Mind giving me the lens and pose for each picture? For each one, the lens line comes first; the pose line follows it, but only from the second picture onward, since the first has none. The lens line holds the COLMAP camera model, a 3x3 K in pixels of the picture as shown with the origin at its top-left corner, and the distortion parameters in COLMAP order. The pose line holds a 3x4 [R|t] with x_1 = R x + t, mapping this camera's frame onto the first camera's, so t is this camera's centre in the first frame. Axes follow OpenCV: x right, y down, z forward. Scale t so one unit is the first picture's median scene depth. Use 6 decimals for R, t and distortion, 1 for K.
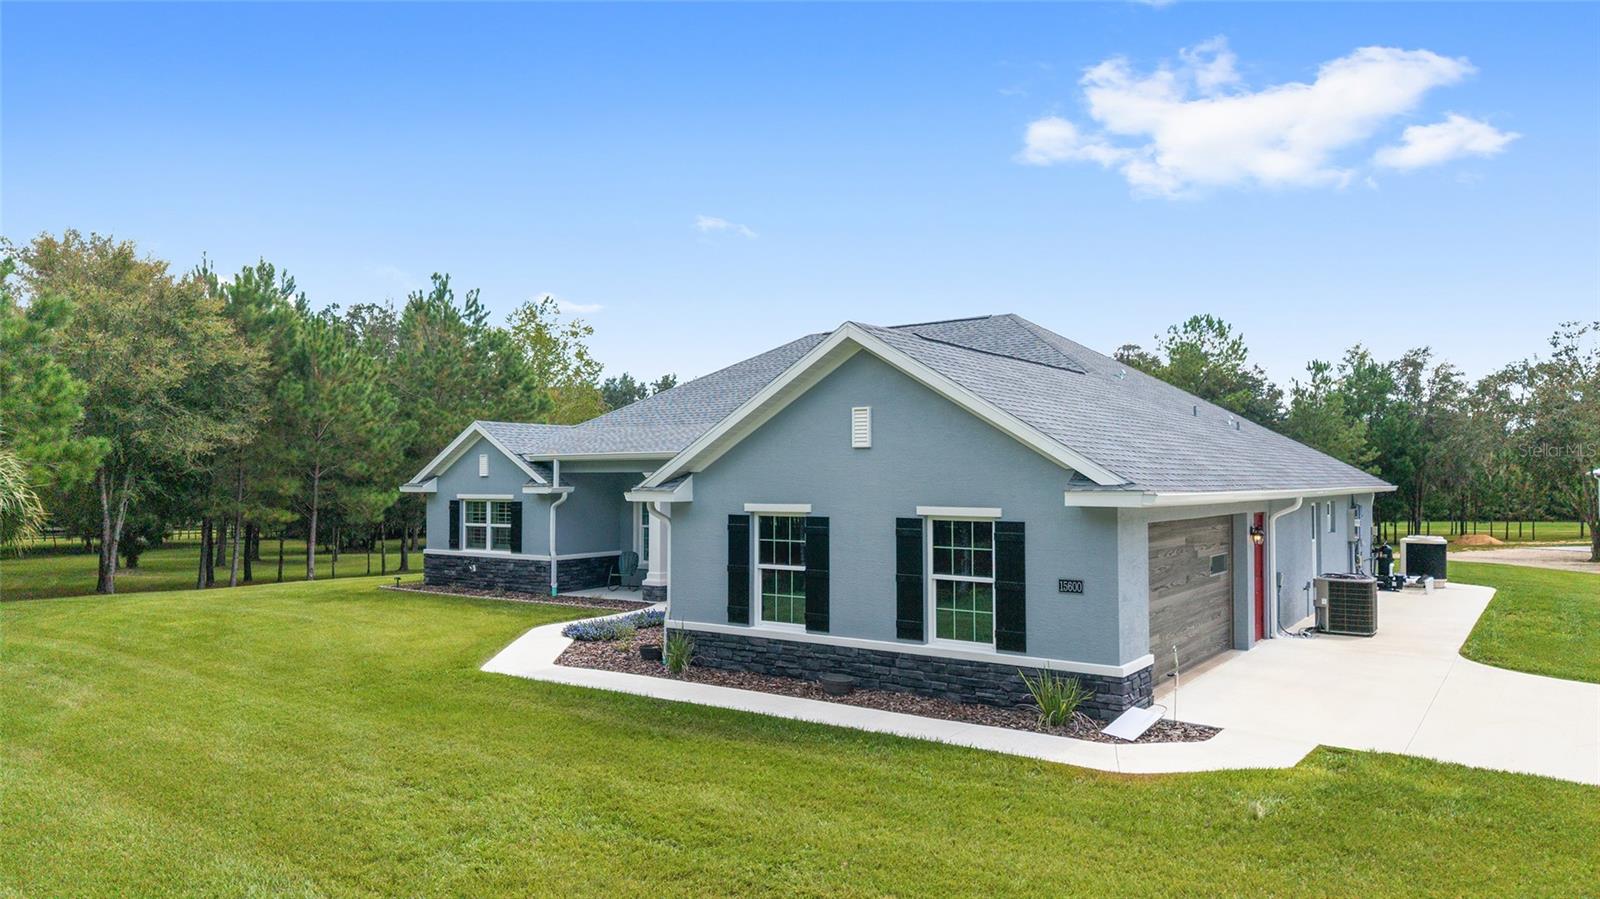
lens RADIAL K [[1067.8, 0, 790.8], [0, 1067.8, 452.2], [0, 0, 1]] dist [0.035459, -0.032521]
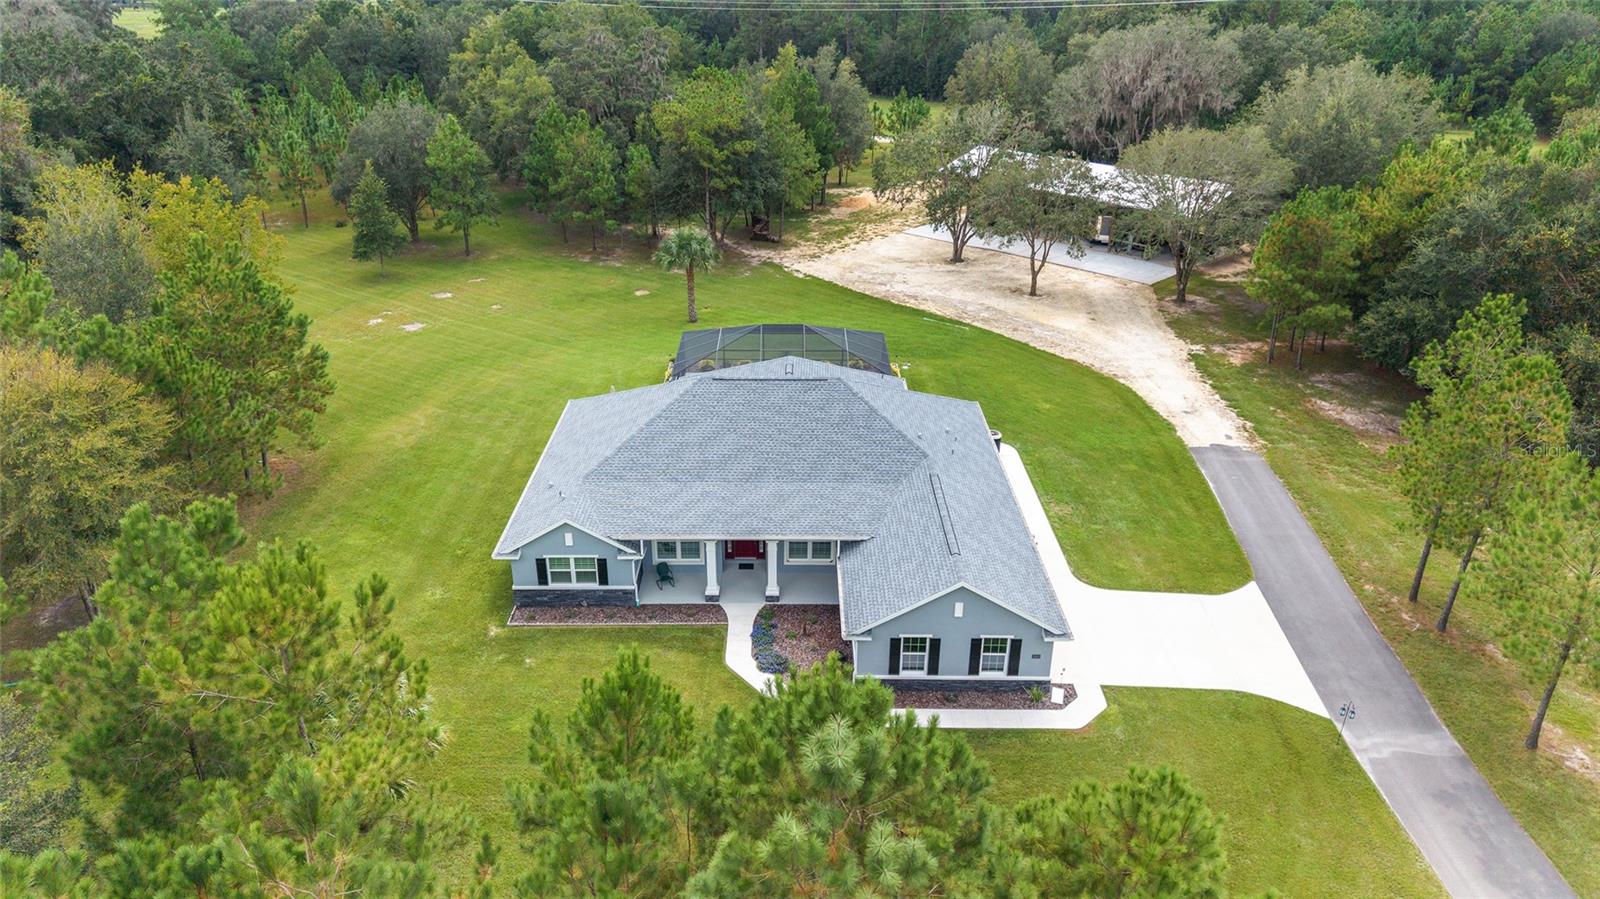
lens RADIAL K [[1067.8, 0, 795.2], [0, 1067.8, 452.2], [0, 0, 1]] dist [0.035459, -0.032521]
pose [[0.812046, -0.244687, 0.529820, -0.845020], [-0.020262, 0.895490, 0.444620, -0.830079], [-0.583242, -0.371787, 0.722221, -0.275934]]
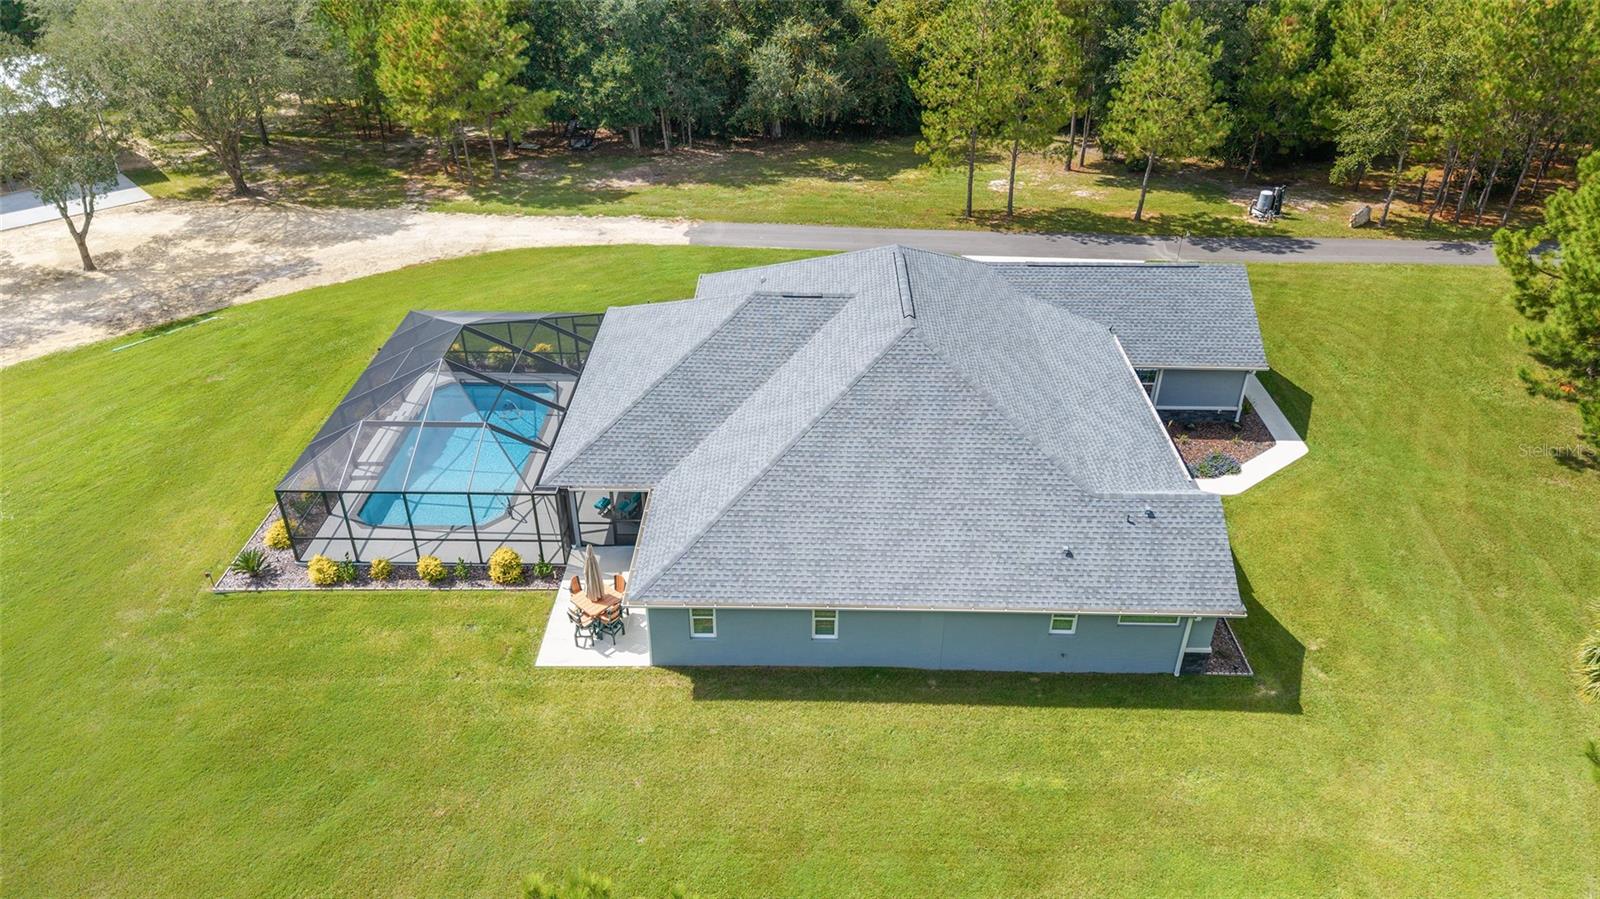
lens RADIAL K [[1067.8, 0, 800.8], [0, 1067.8, 450.2], [0, 0, 1]] dist [0.035459, -0.032521]
pose [[-0.570571, -0.435727, 0.696126, -0.802110], [-0.022921, 0.855762, 0.516861, -0.623260], [-0.820928, 0.278951, -0.498260, 1.924852]]
